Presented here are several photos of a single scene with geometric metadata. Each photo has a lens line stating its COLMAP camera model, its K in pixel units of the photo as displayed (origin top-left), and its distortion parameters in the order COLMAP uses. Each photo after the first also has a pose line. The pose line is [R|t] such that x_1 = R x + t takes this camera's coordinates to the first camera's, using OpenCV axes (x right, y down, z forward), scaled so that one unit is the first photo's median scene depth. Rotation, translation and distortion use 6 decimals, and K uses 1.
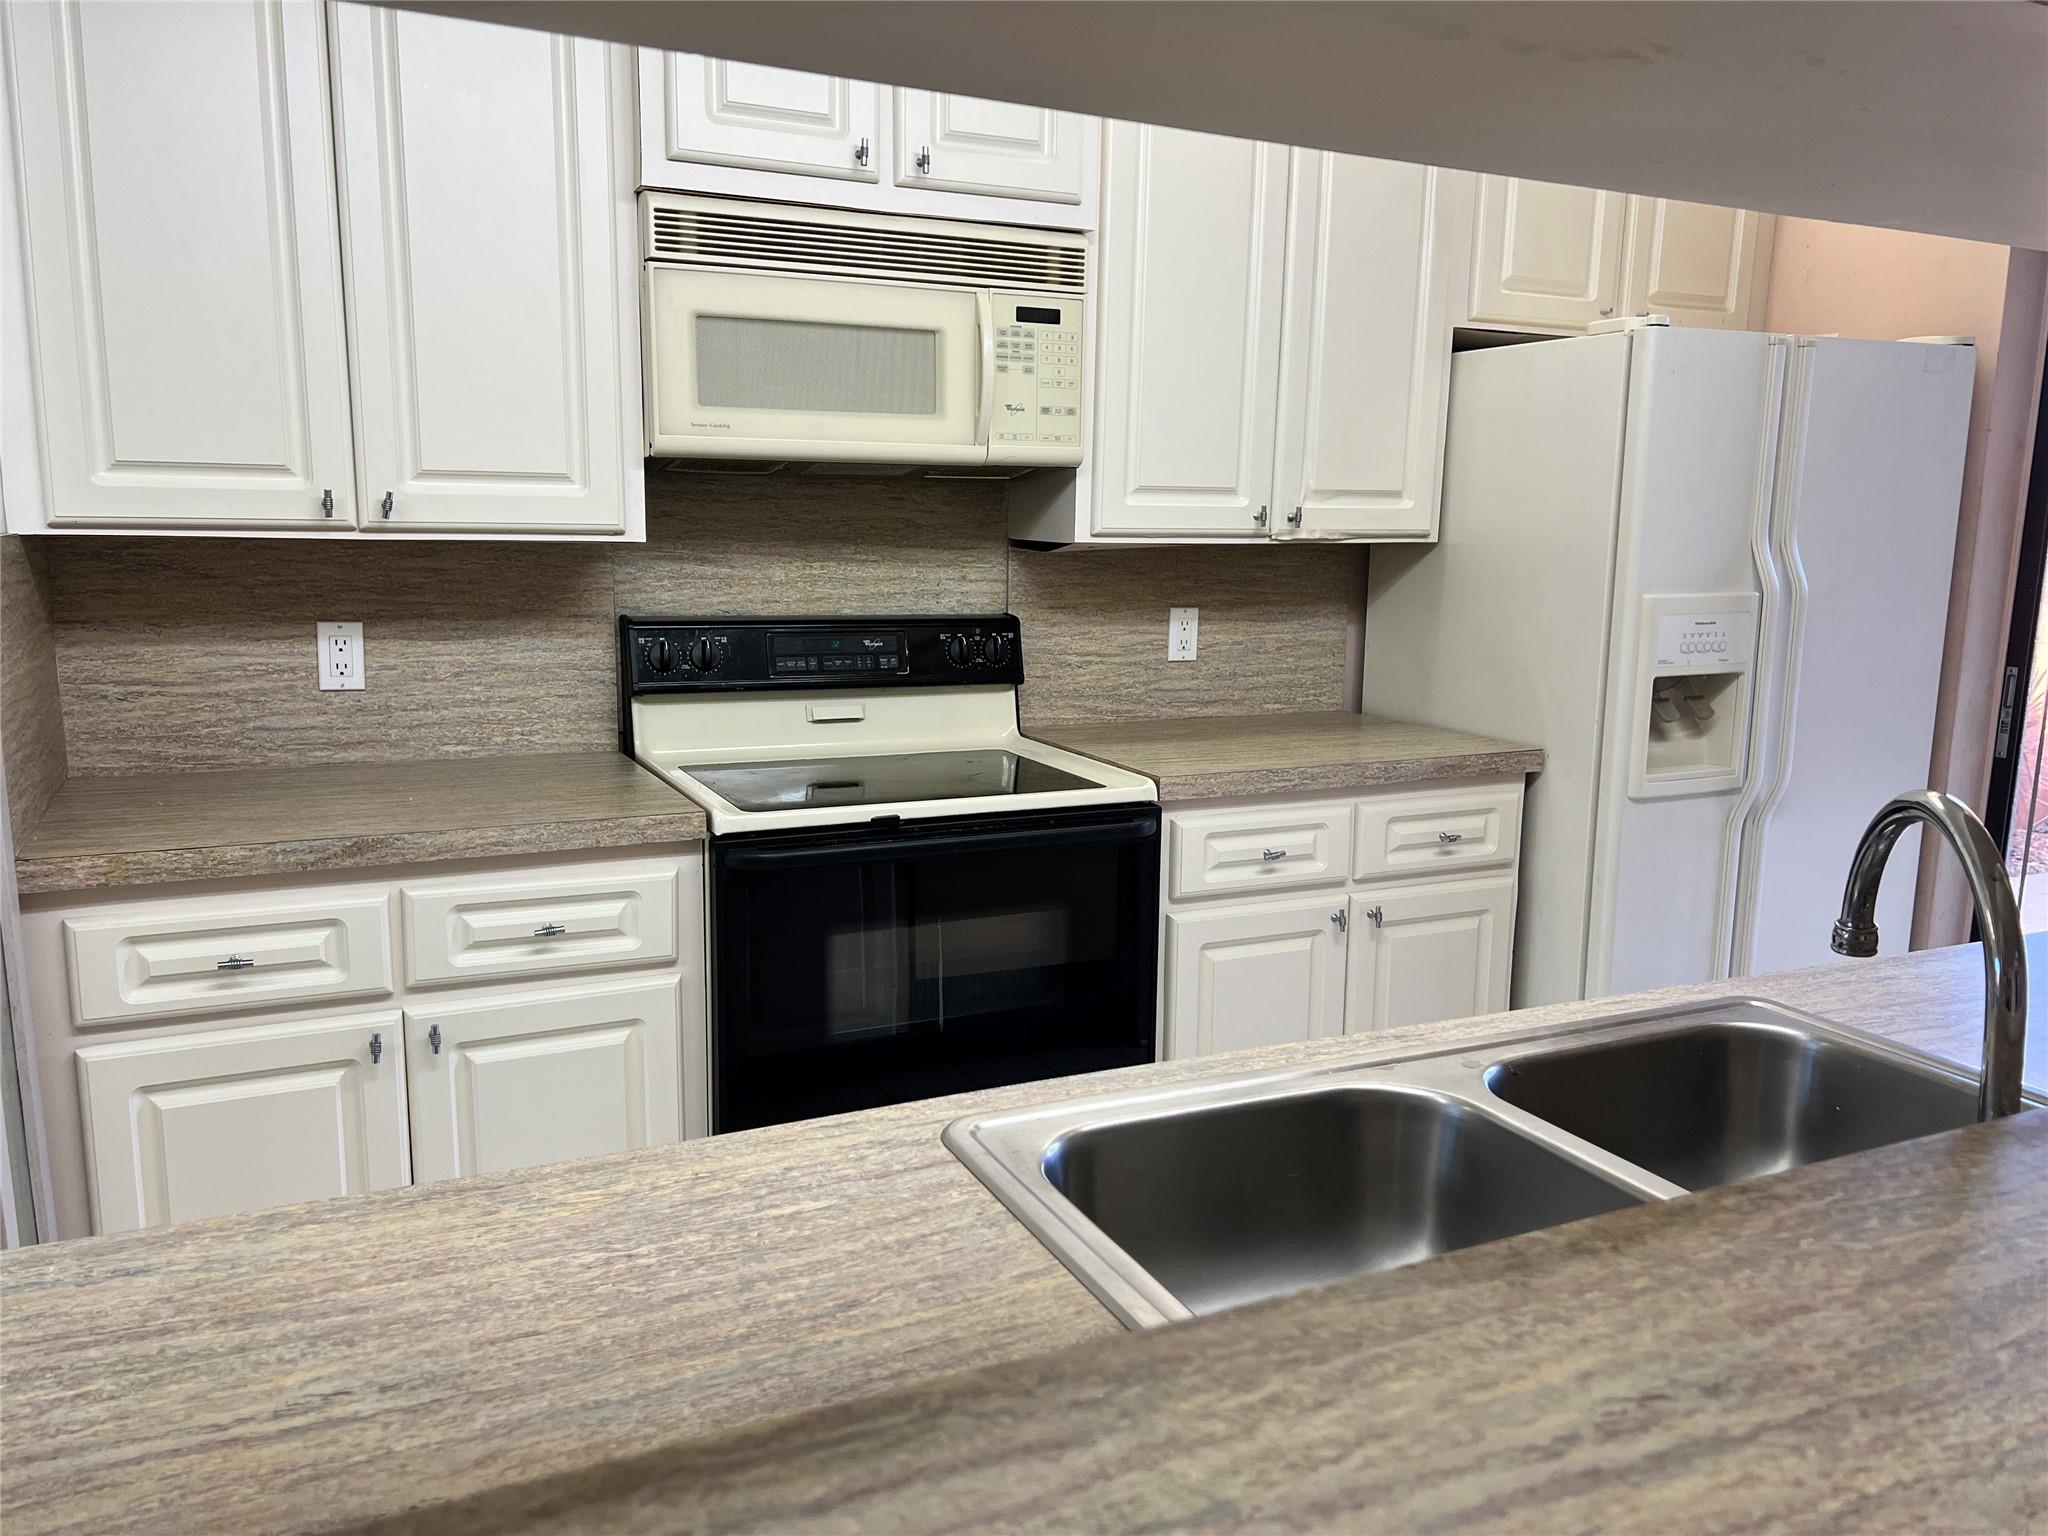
lens RADIAL K [[1534.6, 0, 1026.0], [0, 1534.6, 772.5], [0, 0, 1]] dist [0.000169, -0.000065]
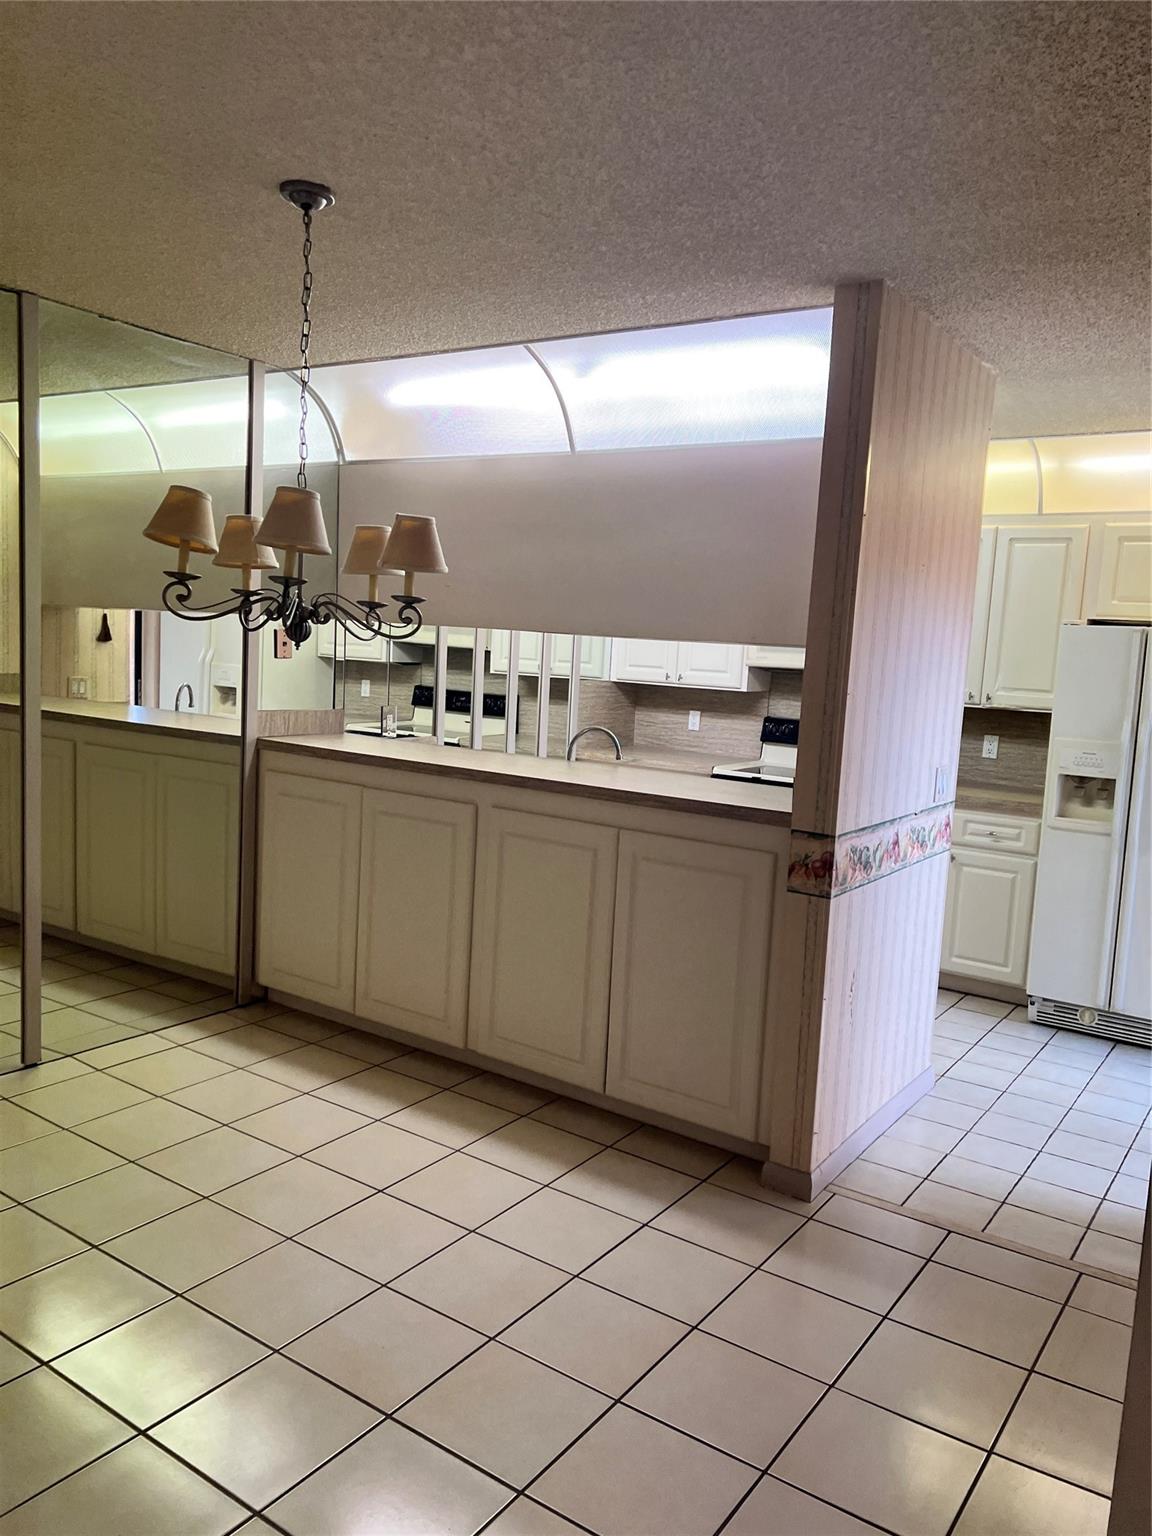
lens RADIAL K [[1151.0, 0, 576.9], [0, 1151.0, 769.4], [0, 0, 1]] dist [0.000169, -0.000065]
pose [[0.495846, 0.106958, -0.861799, 1.557666], [-0.184986, 0.982619, 0.015519, 0.038215], [0.848479, 0.151725, 0.507013, -0.483776]]
